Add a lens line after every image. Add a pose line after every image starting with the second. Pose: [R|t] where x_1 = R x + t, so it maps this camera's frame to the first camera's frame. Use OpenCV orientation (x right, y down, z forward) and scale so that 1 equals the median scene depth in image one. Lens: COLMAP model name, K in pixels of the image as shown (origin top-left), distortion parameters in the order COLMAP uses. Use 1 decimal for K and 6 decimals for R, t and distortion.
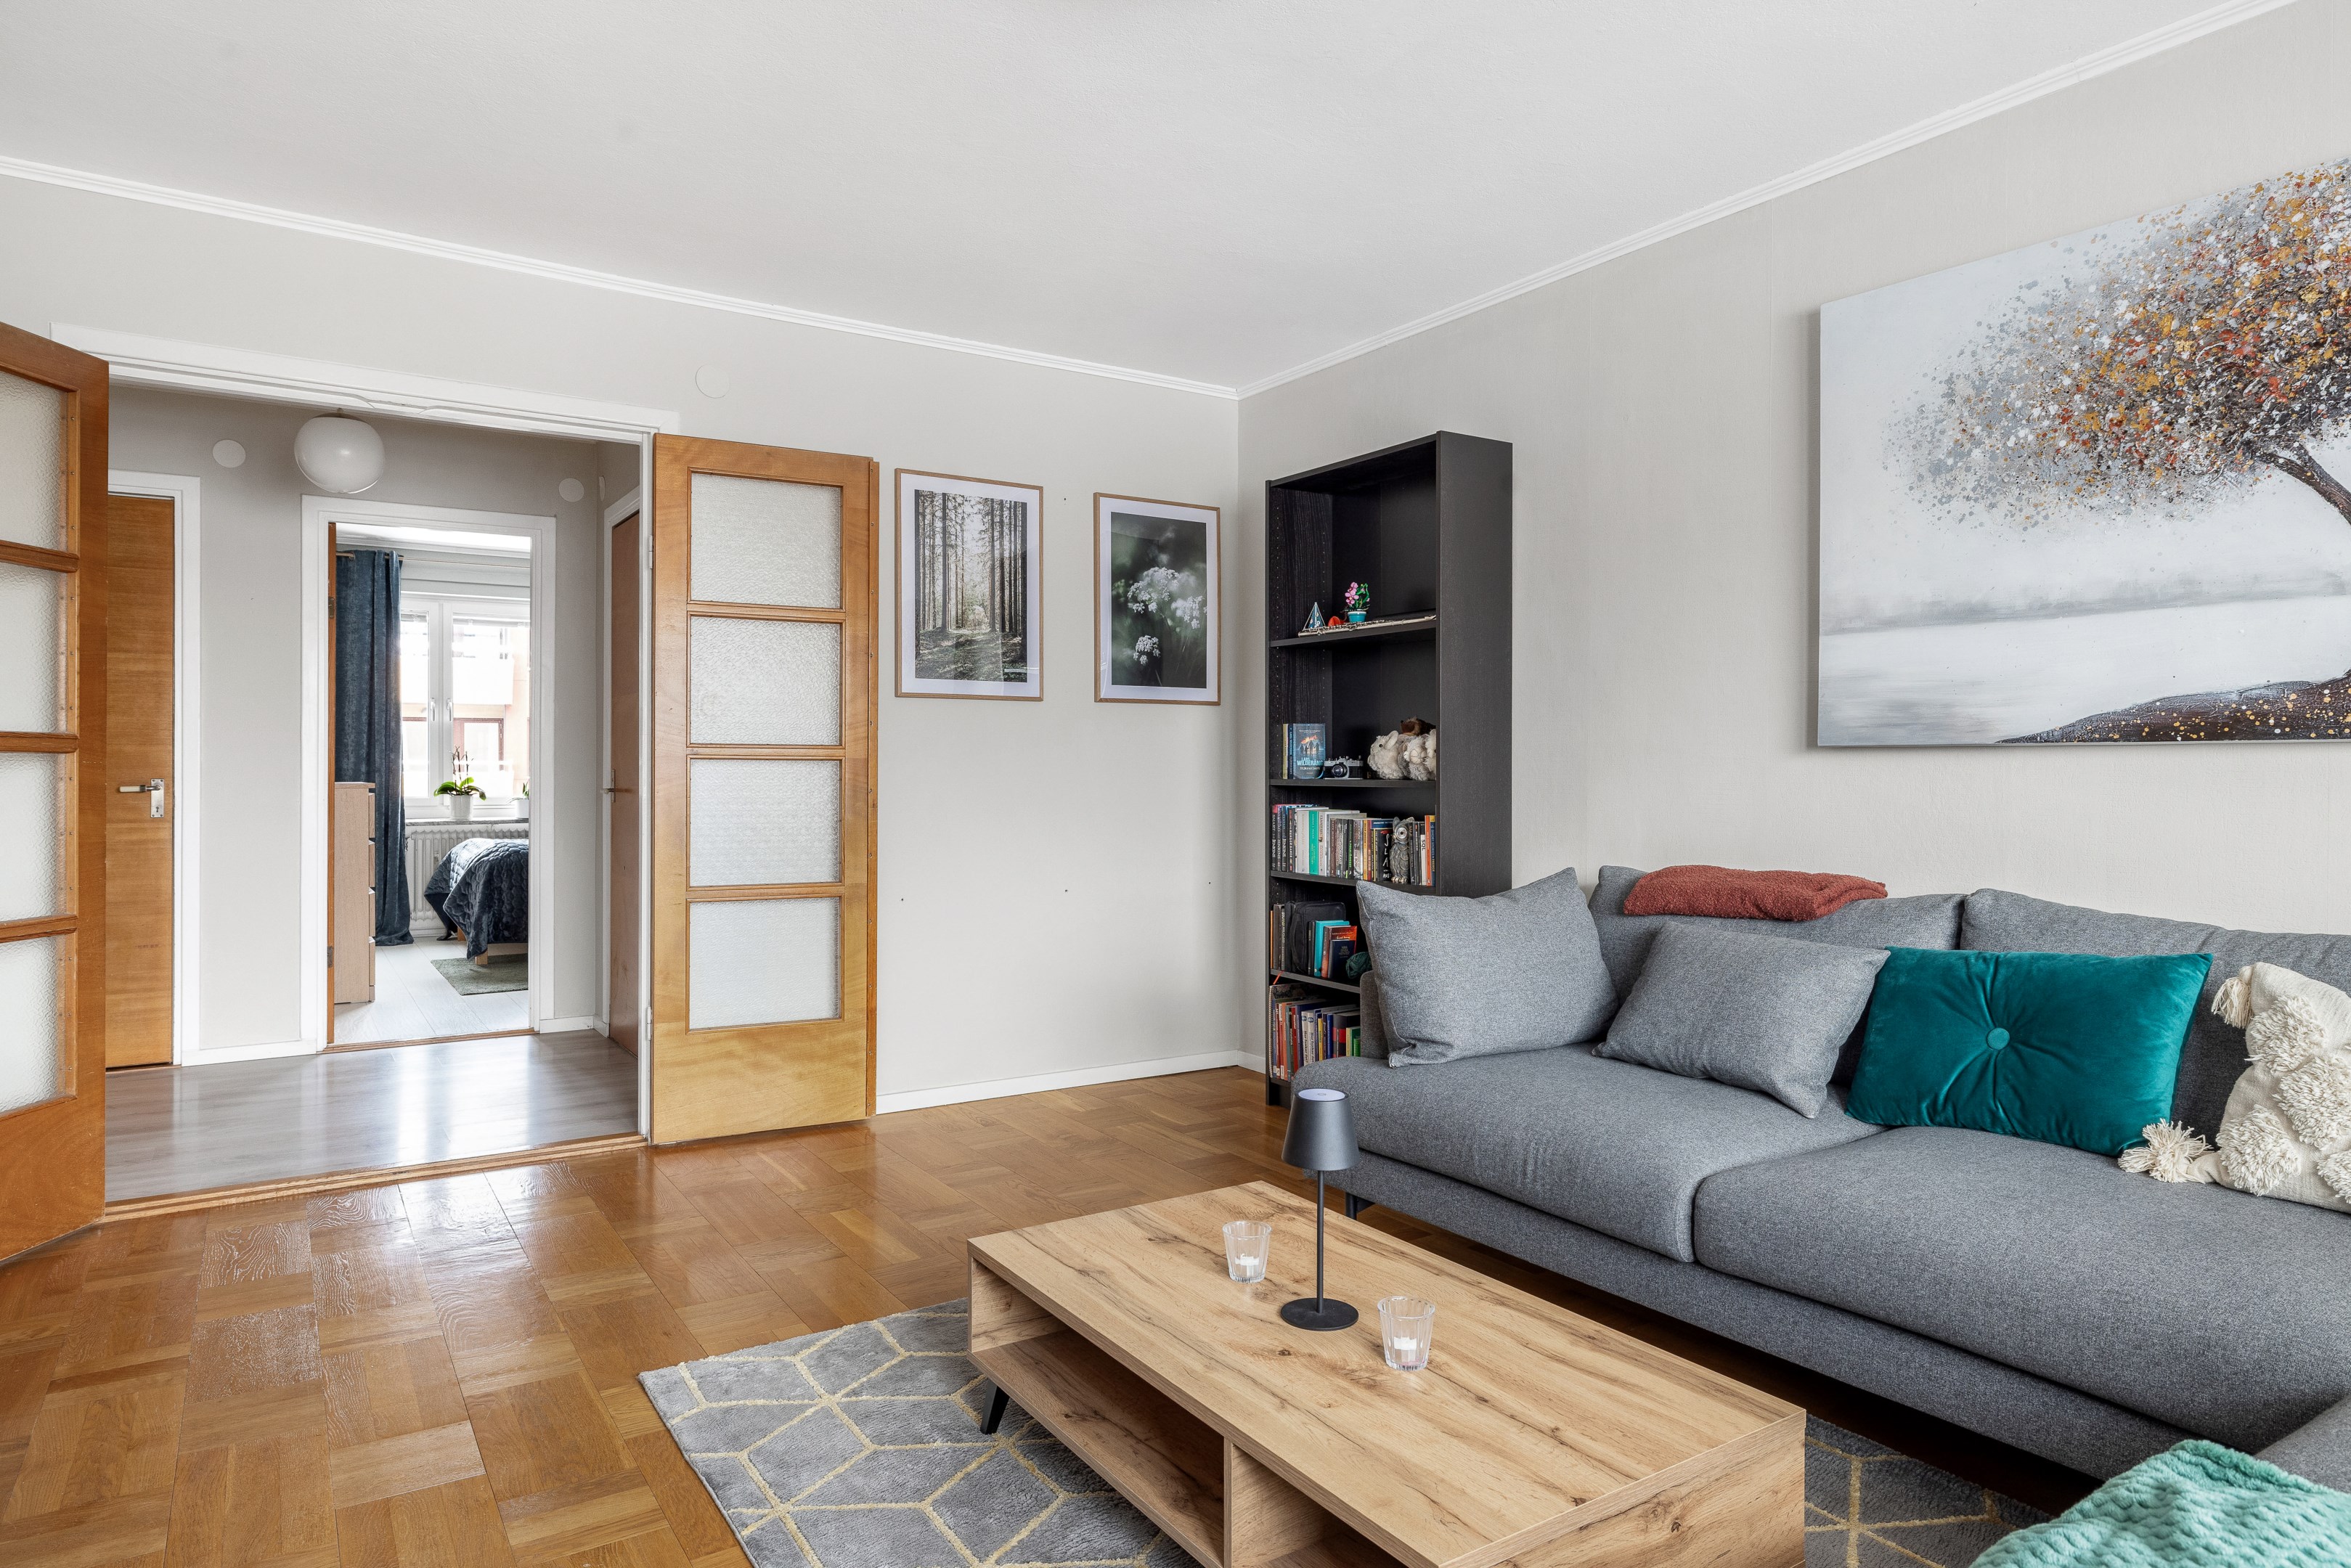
lens RADIAL K [[1350.4, 0, 1175.3], [0, 1350.4, 776.0], [0, 0, 1]] dist [-0.006425, 0.005192]
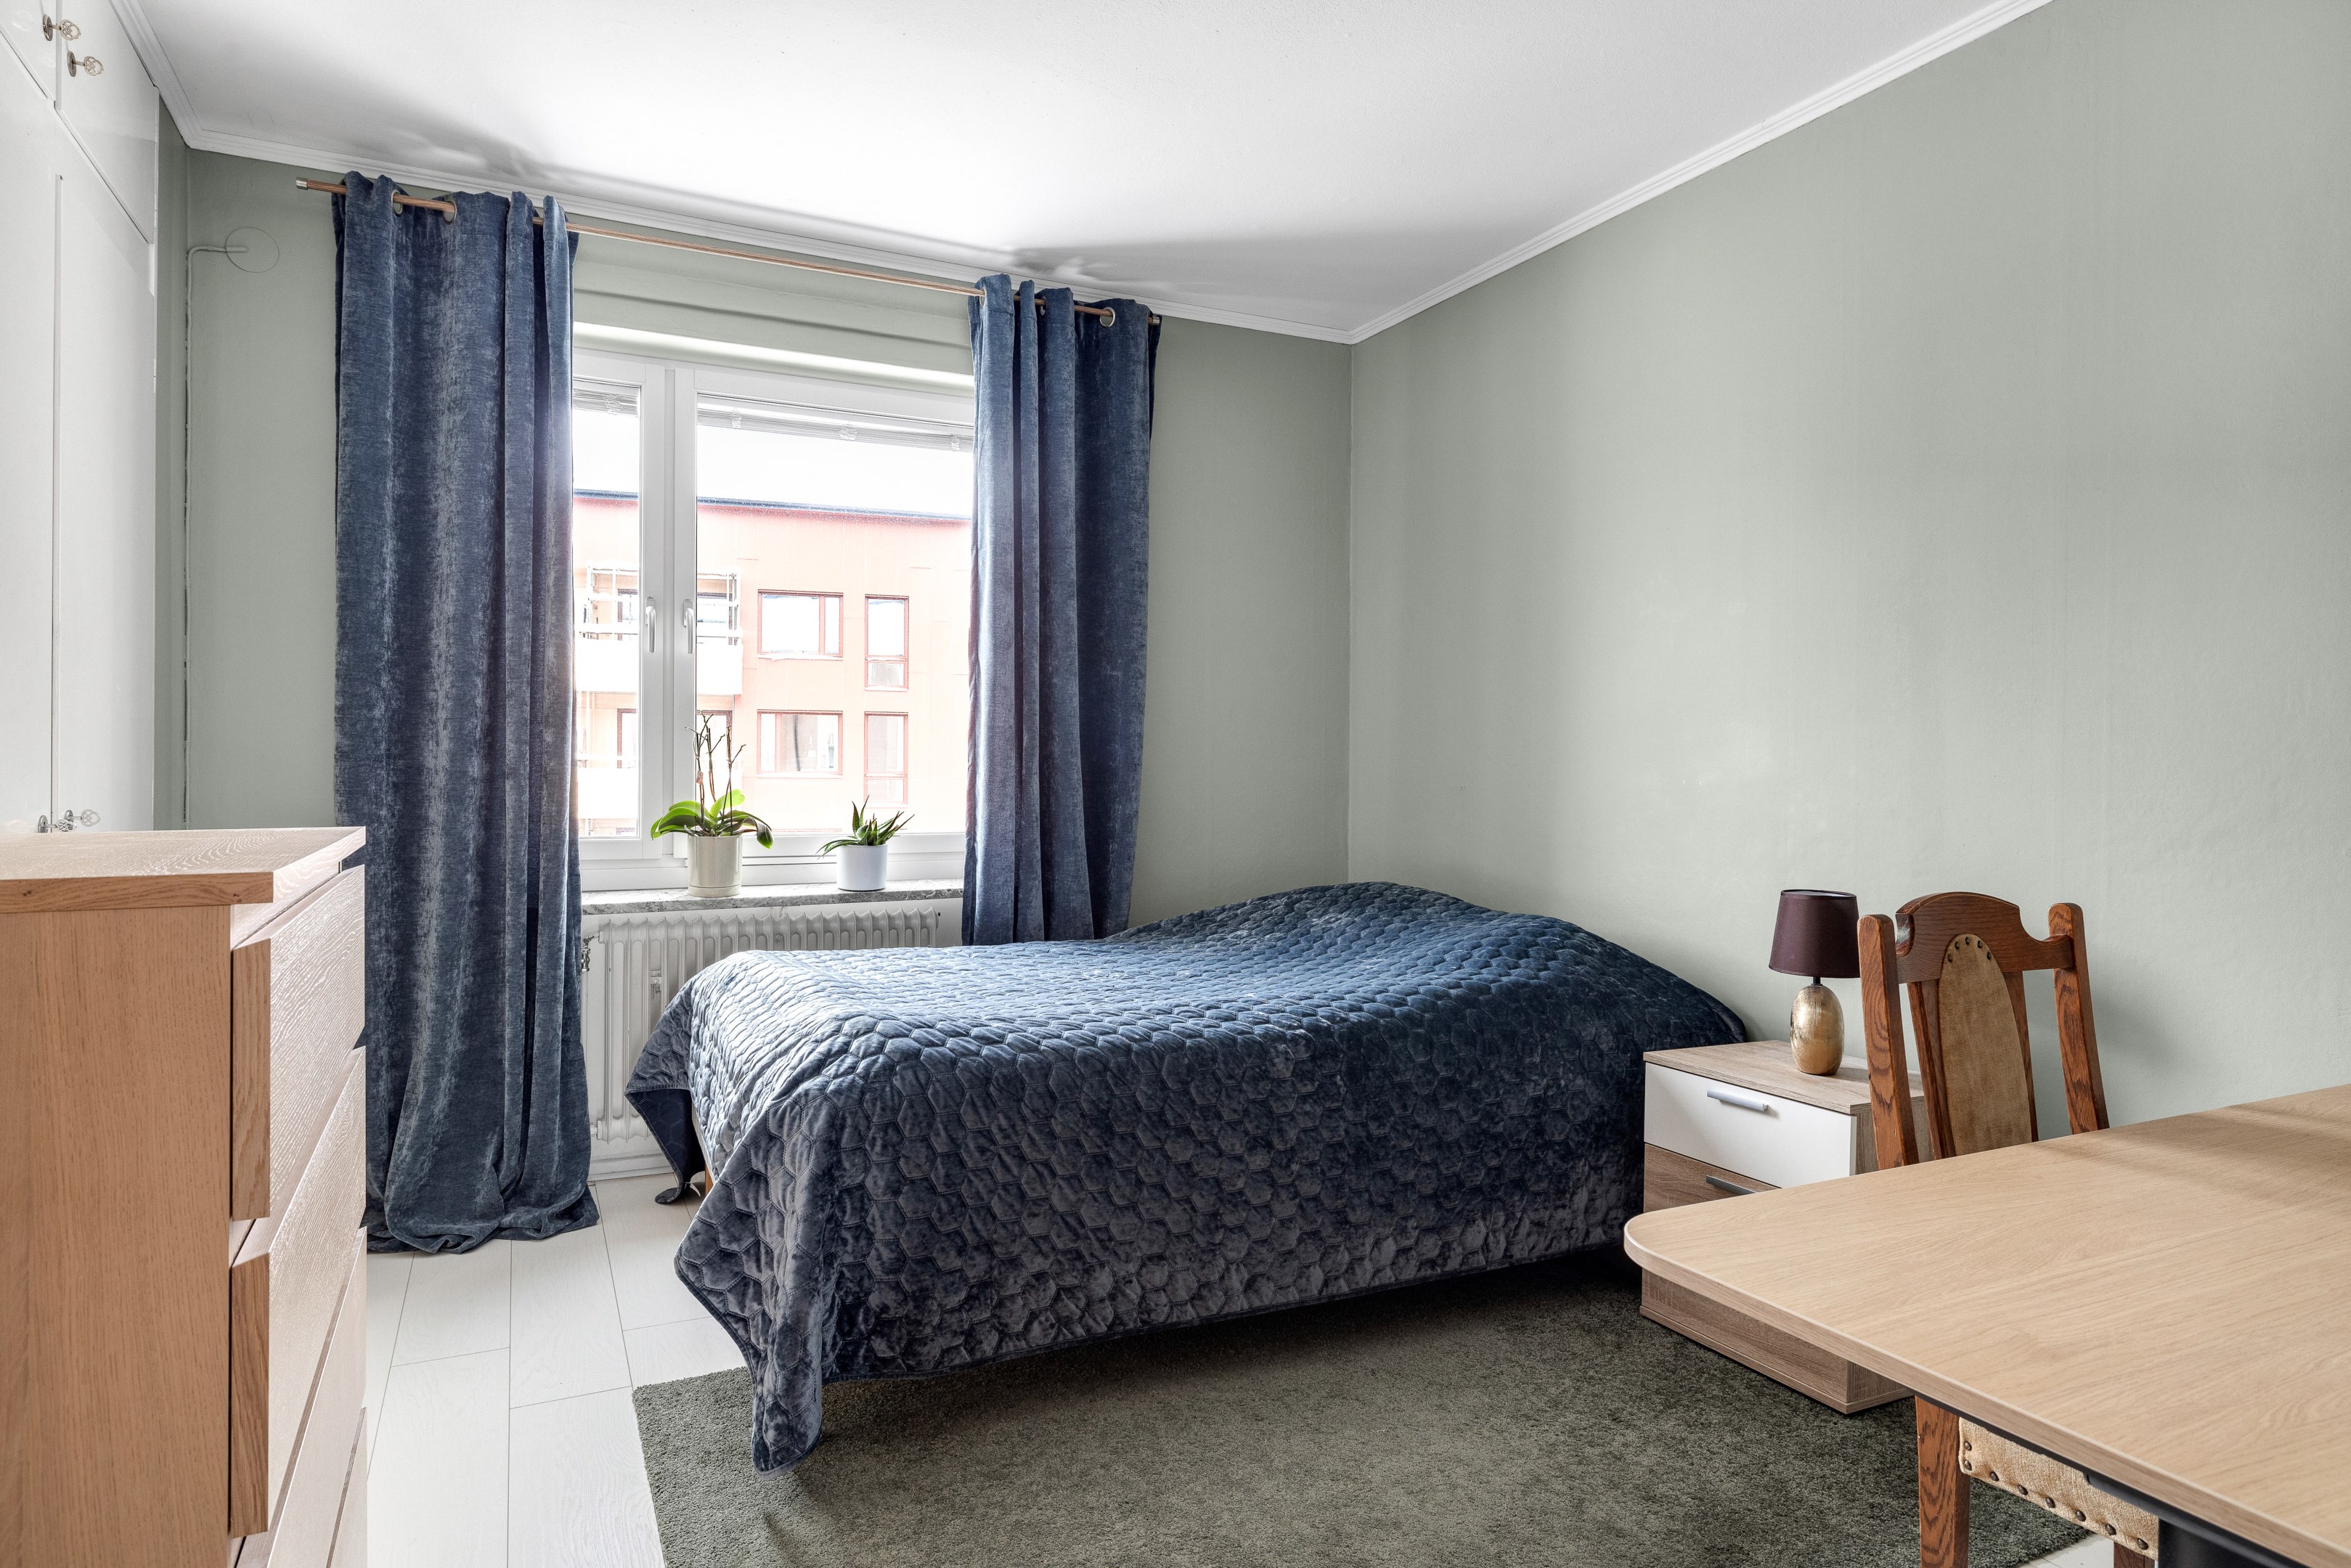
lens RADIAL K [[1350.4, 0, 1177.0], [0, 1350.4, 769.8], [0, 0, 1]] dist [-0.006425, 0.005192]
pose [[0.990638, 0.002350, -0.136492, -0.348343], [-0.002856, 0.999990, -0.003507, -0.004185], [0.136482, 0.003864, 0.990635, 0.639025]]
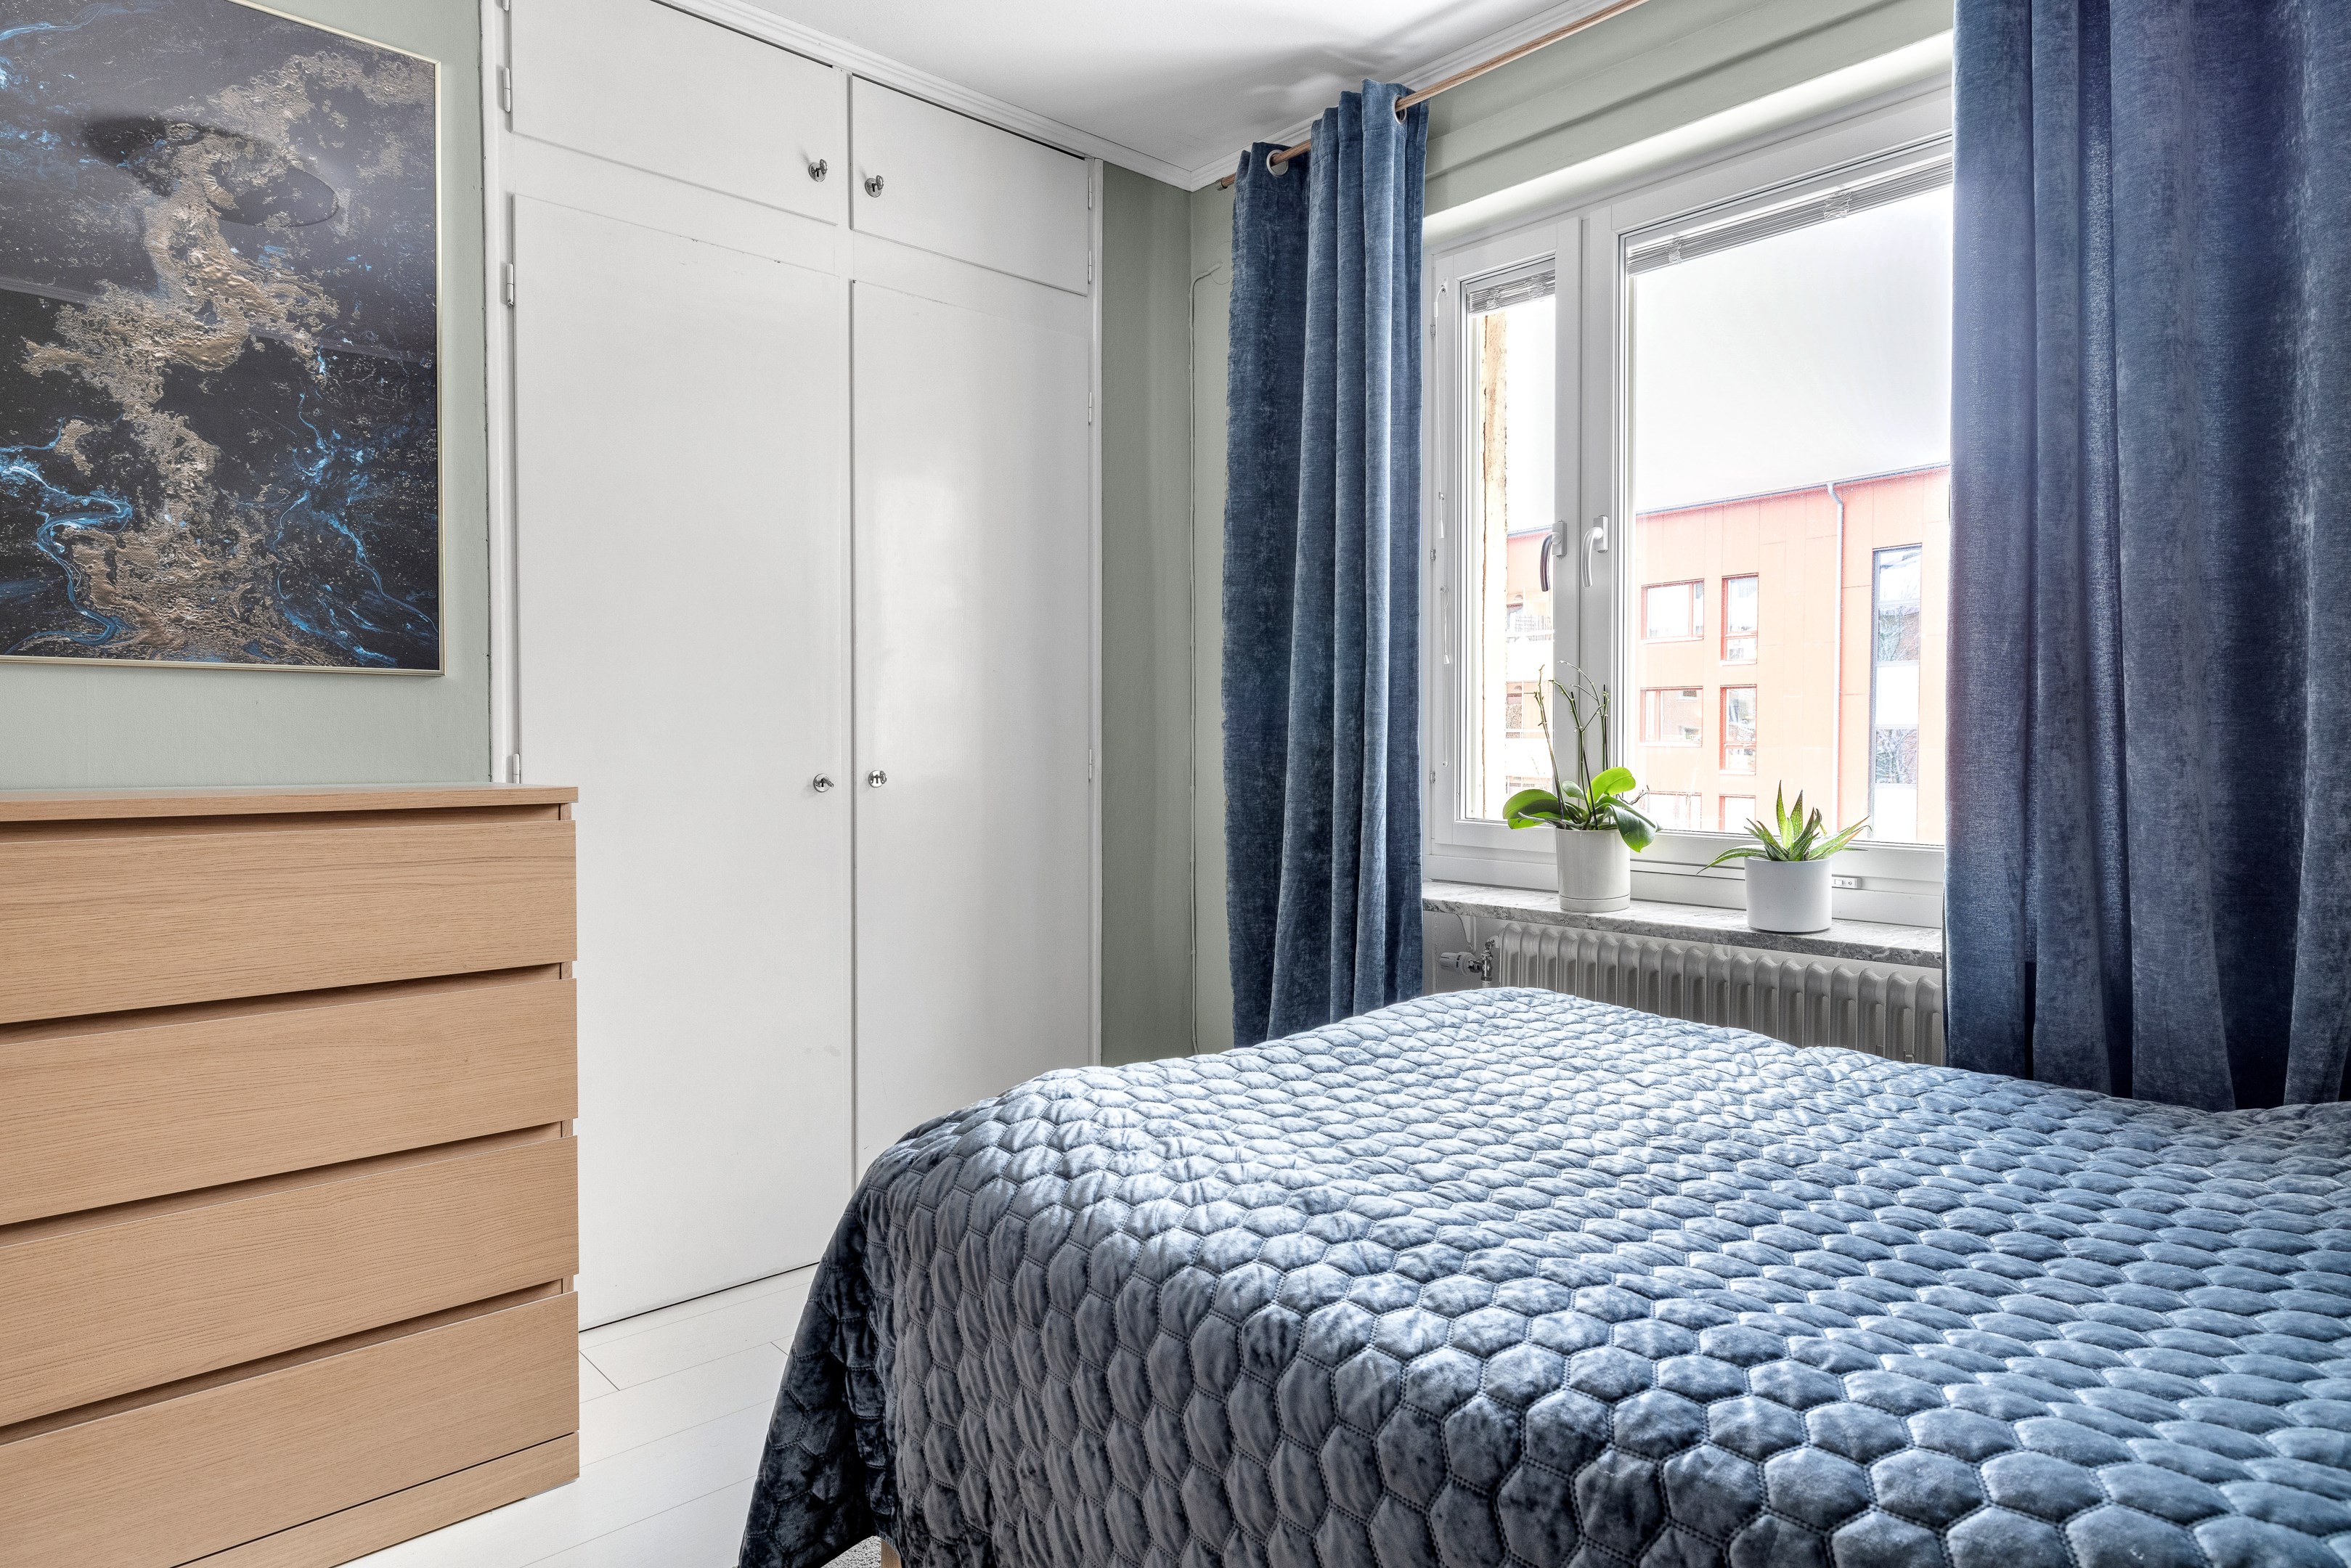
lens RADIAL K [[1350.4, 0, 1174.7], [0, 1350.4, 769.7], [0, 0, 1]] dist [-0.006425, 0.005192]
pose [[0.129426, 0.020118, -0.991385, -0.251488], [-0.009333, 0.999775, 0.019070, -0.003327], [0.991545, 0.006785, 0.129585, 0.898909]]
